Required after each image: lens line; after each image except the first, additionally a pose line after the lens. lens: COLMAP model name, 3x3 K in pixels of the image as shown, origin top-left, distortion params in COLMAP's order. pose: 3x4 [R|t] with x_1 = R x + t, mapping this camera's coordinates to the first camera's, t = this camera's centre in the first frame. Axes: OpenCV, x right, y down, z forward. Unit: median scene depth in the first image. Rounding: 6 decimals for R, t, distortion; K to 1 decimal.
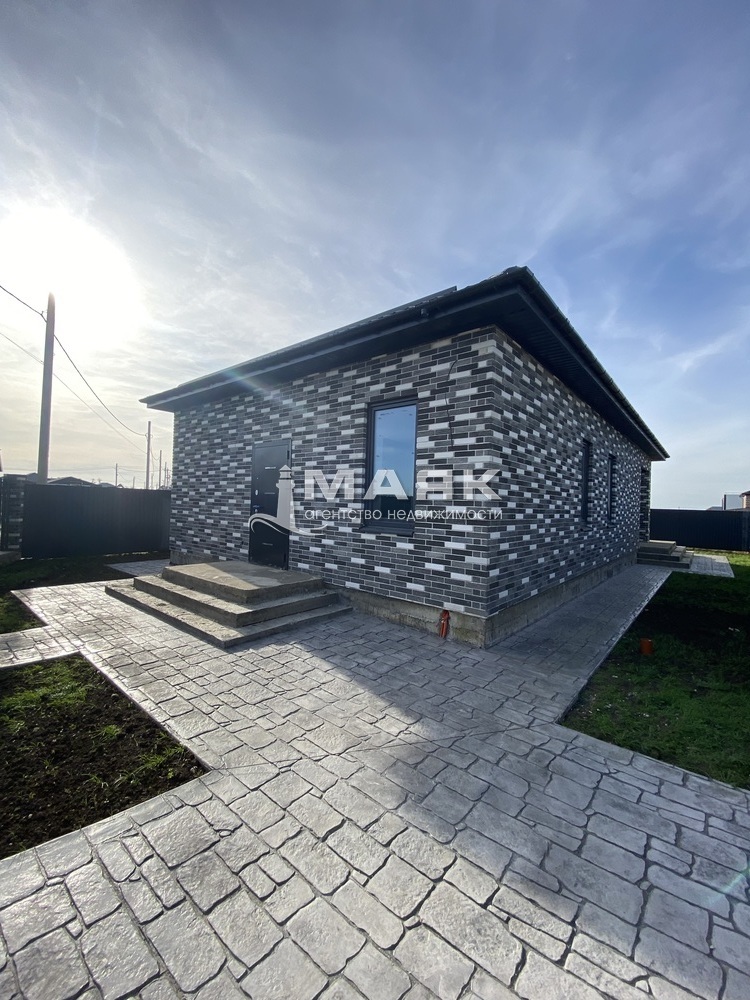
lens RADIAL K [[405.1, 0, 374.5], [0, 405.1, 499.0], [0, 0, 1]] dist [0.038461, -0.029327]
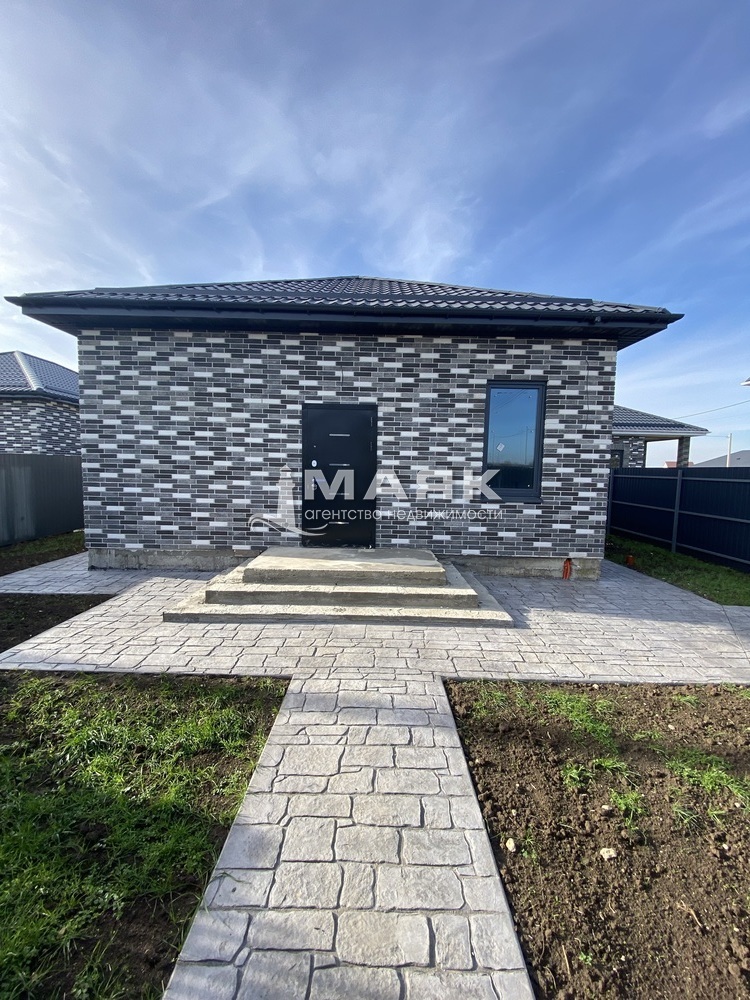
lens RADIAL K [[405.1, 0, 374.5], [0, 405.1, 499.0], [0, 0, 1]] dist [0.038461, -0.029327]
pose [[0.763392, -0.064849, 0.642671, -1.047702], [-0.004222, 0.994425, 0.105358, -0.044654], [-0.645921, -0.083143, 0.758863, 0.406341]]
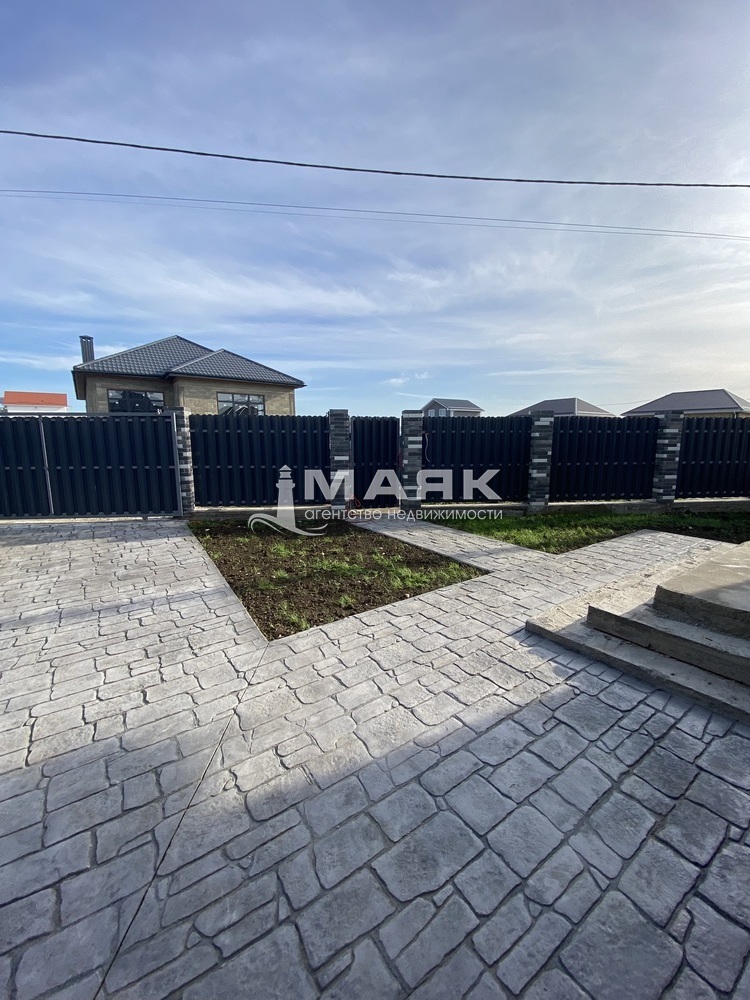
lens RADIAL K [[405.1, 0, 374.5], [0, 405.1, 499.0], [0, 0, 1]] dist [0.038461, -0.029327]
pose [[-0.254668, 0.117065, -0.959917, 0.324835], [0.003665, 0.992755, 0.120097, 0.032979], [0.967022, 0.027067, -0.253252, 0.768290]]
